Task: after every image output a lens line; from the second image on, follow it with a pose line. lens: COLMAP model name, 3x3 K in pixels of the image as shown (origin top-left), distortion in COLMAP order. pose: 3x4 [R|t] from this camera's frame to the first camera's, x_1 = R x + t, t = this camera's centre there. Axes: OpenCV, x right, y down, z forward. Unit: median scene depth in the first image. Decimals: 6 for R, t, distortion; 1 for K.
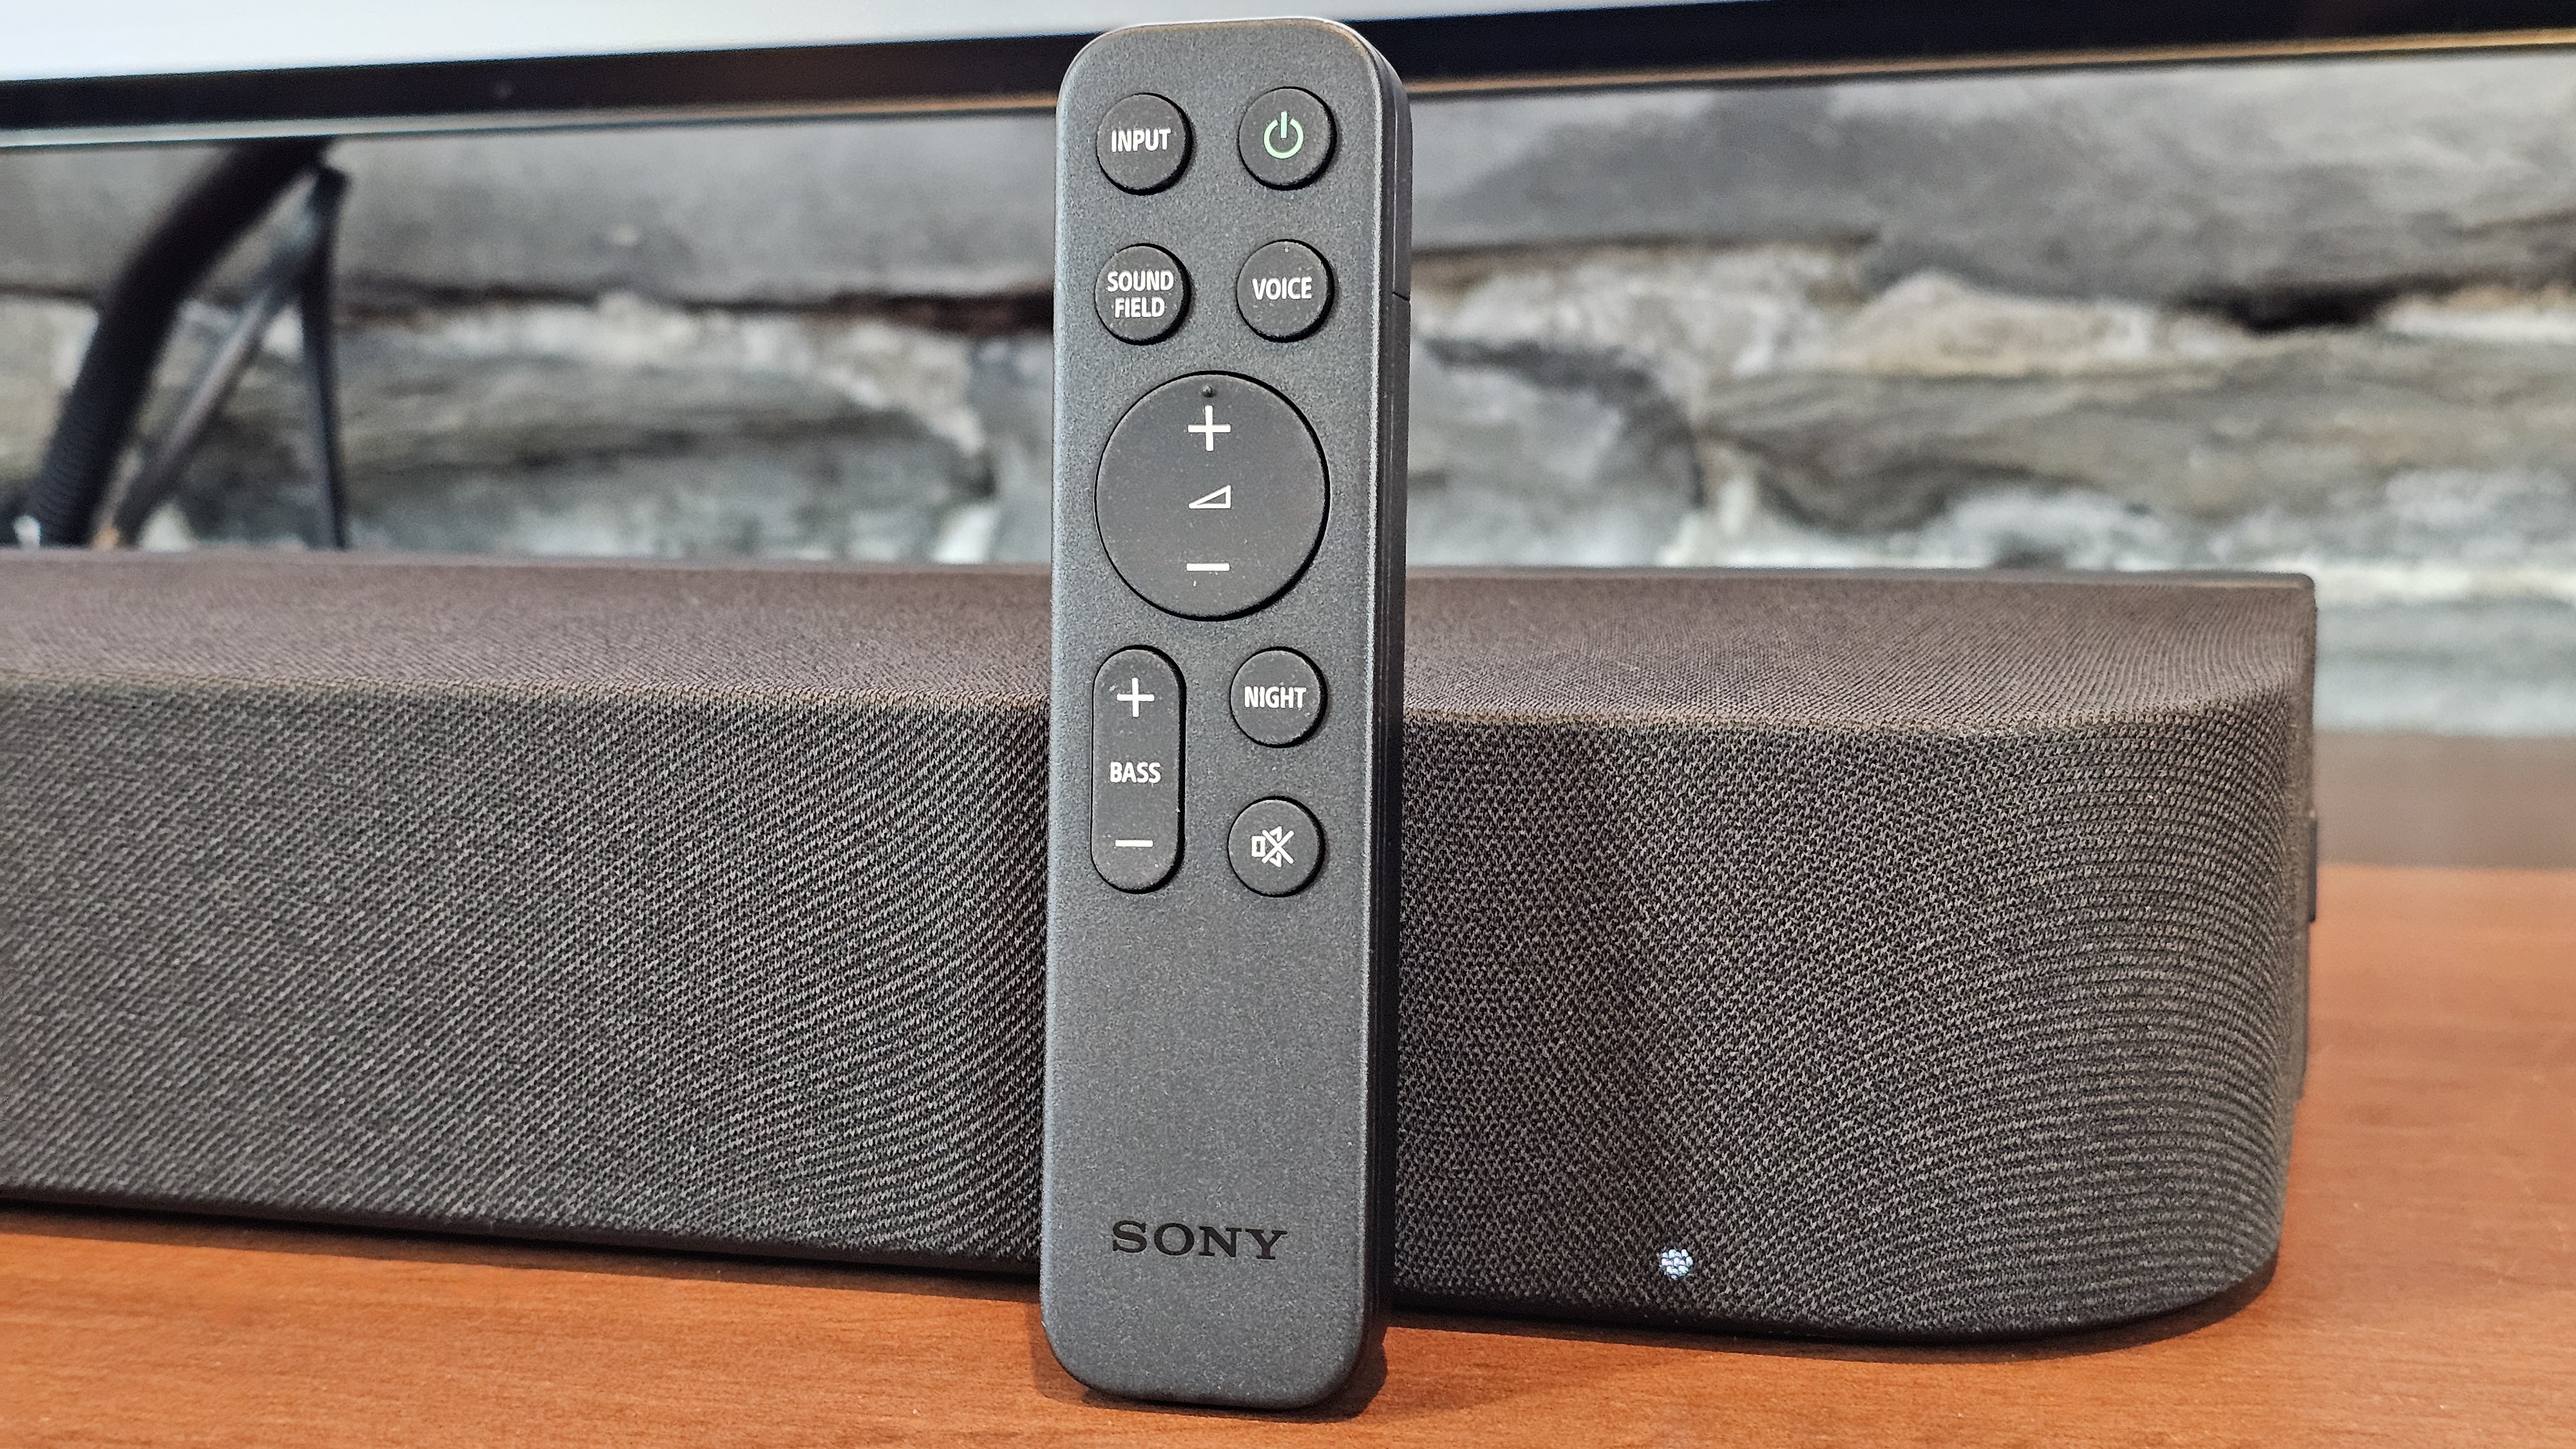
lens RADIAL K [[3500.8, 0, 1292.6], [0, 3500.8, 700.4], [0, 0, 1]] dist [0.057596, 0.000000]
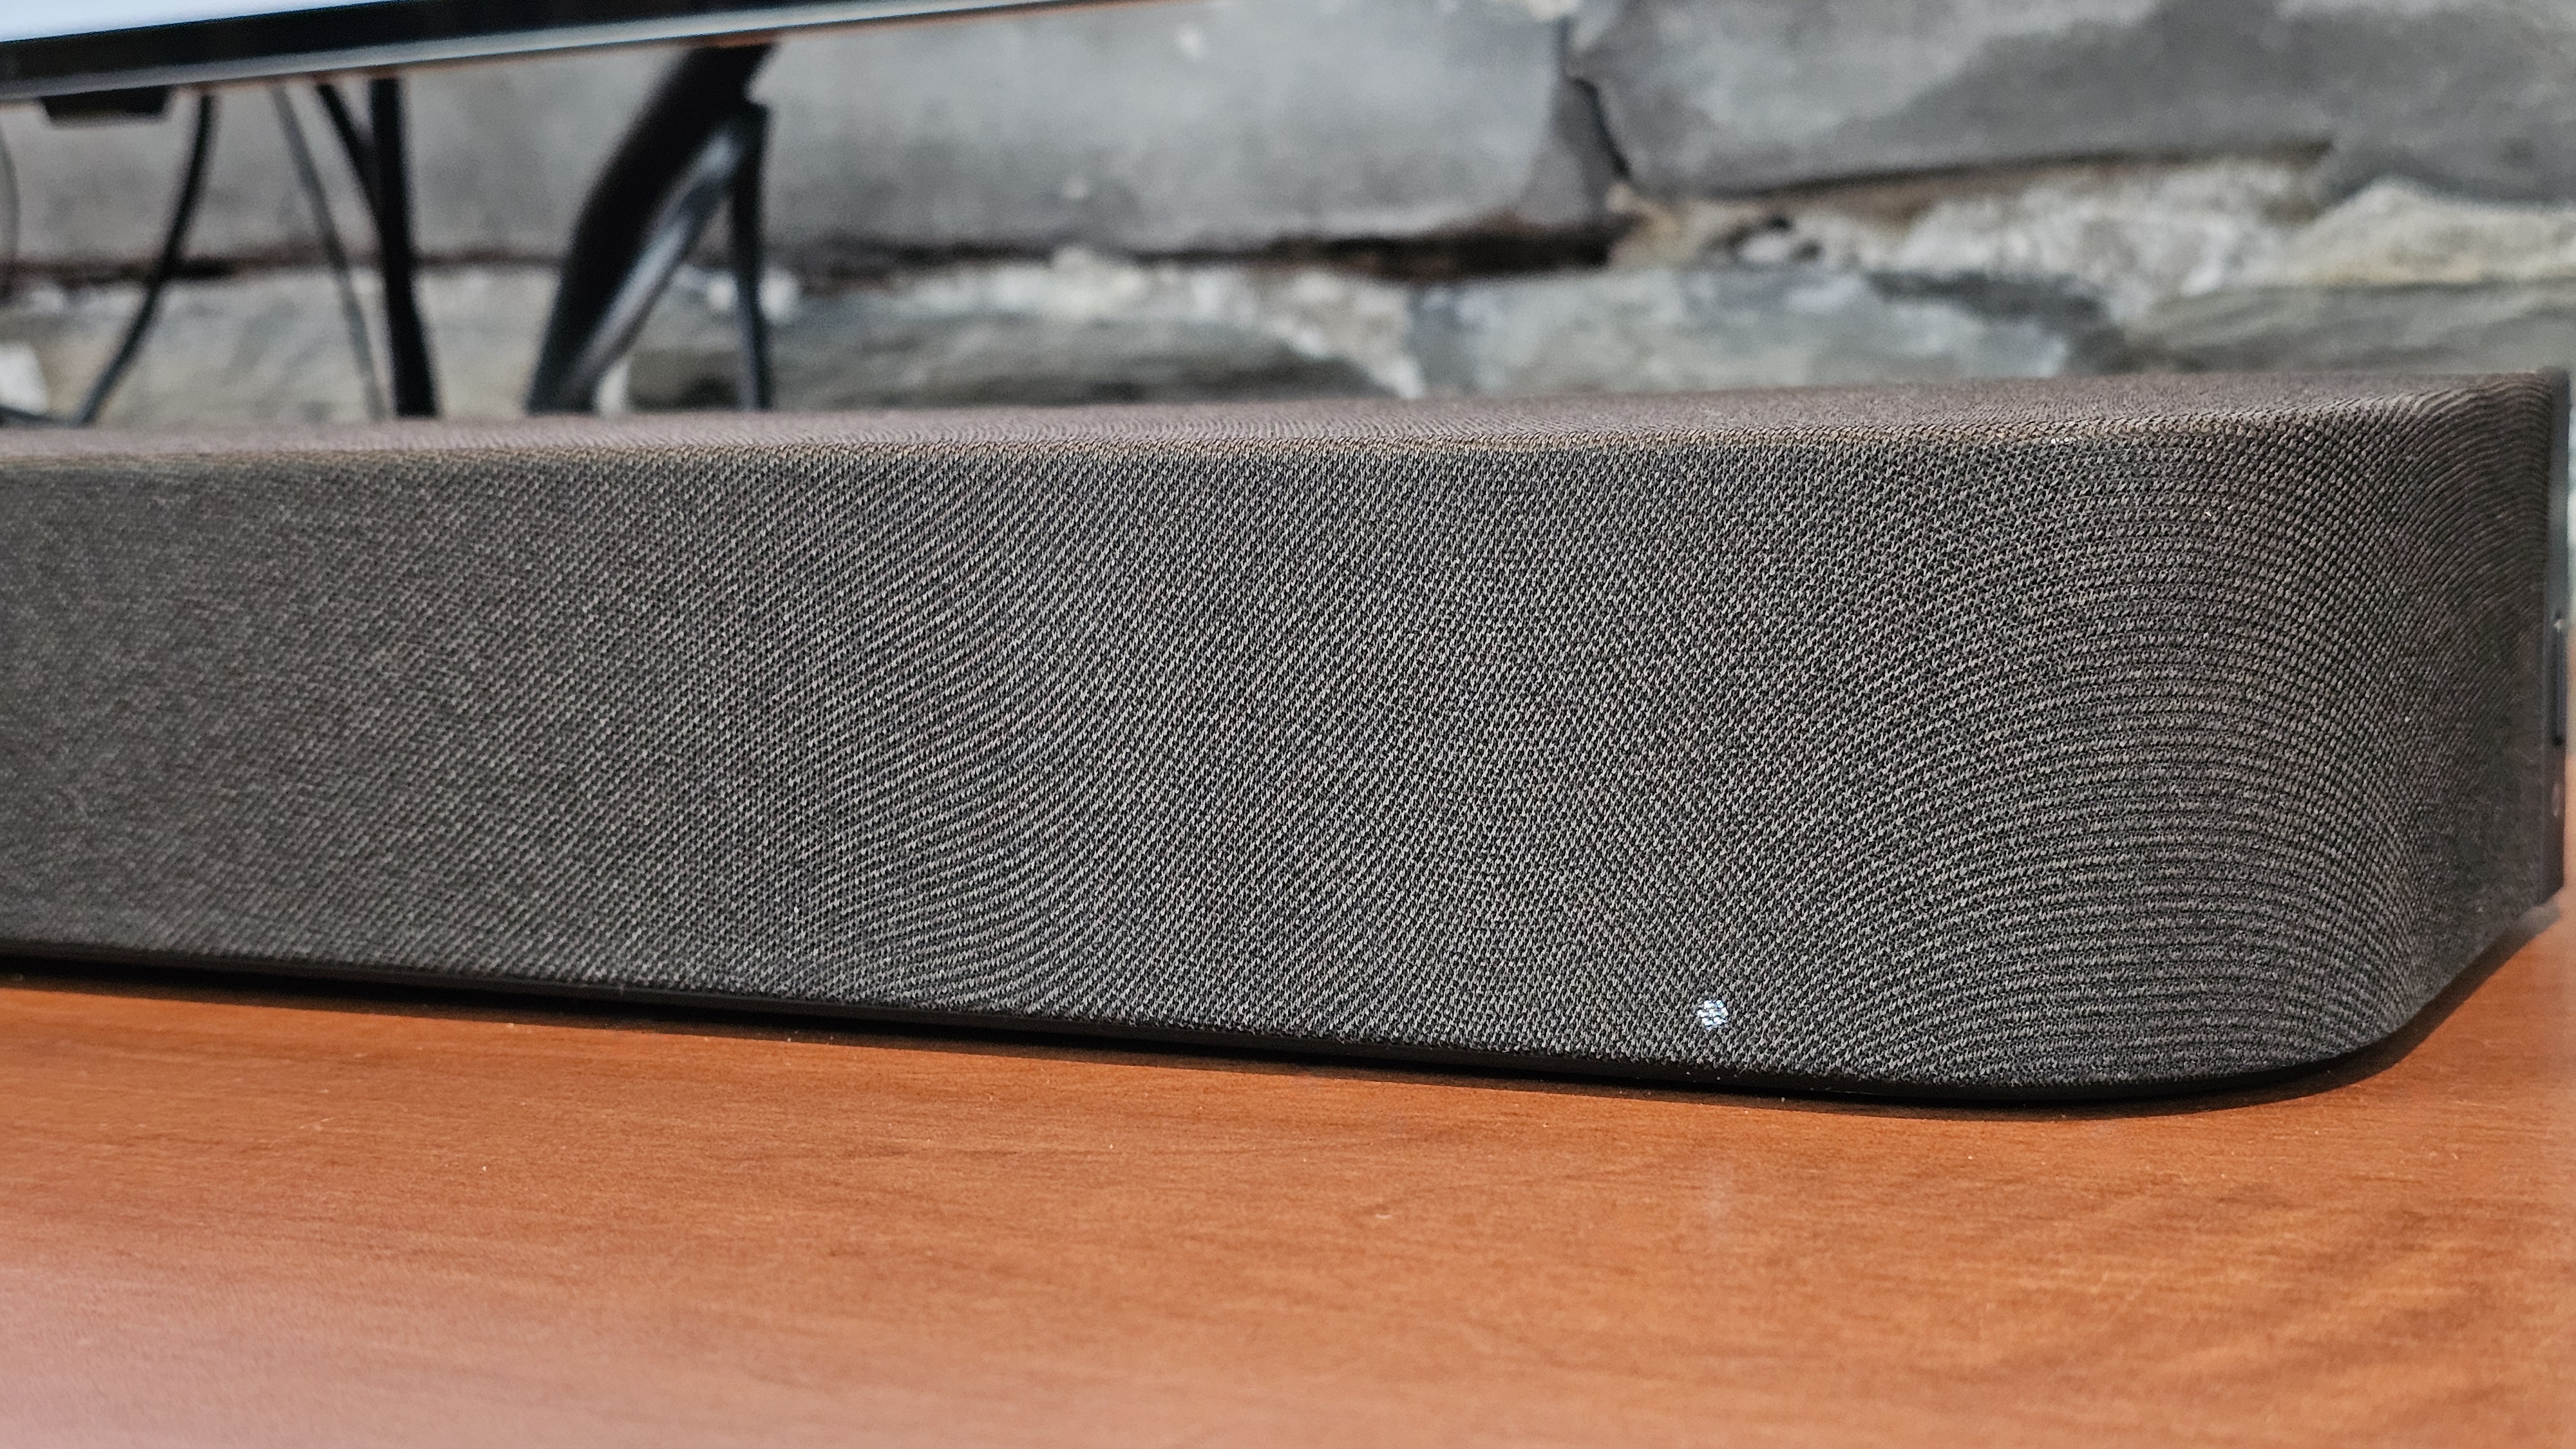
lens RADIAL K [[3500.8, 0, 1274.5], [0, 3500.8, 750.0], [0, 0, 1]] dist [0.057596, 0.000000]
pose [[0.982612, 0.010593, -0.185366, 0.152357], [-0.010843, 0.999941, -0.000336, 0.081164], [0.185352, 0.002340, 0.982669, 0.034357]]
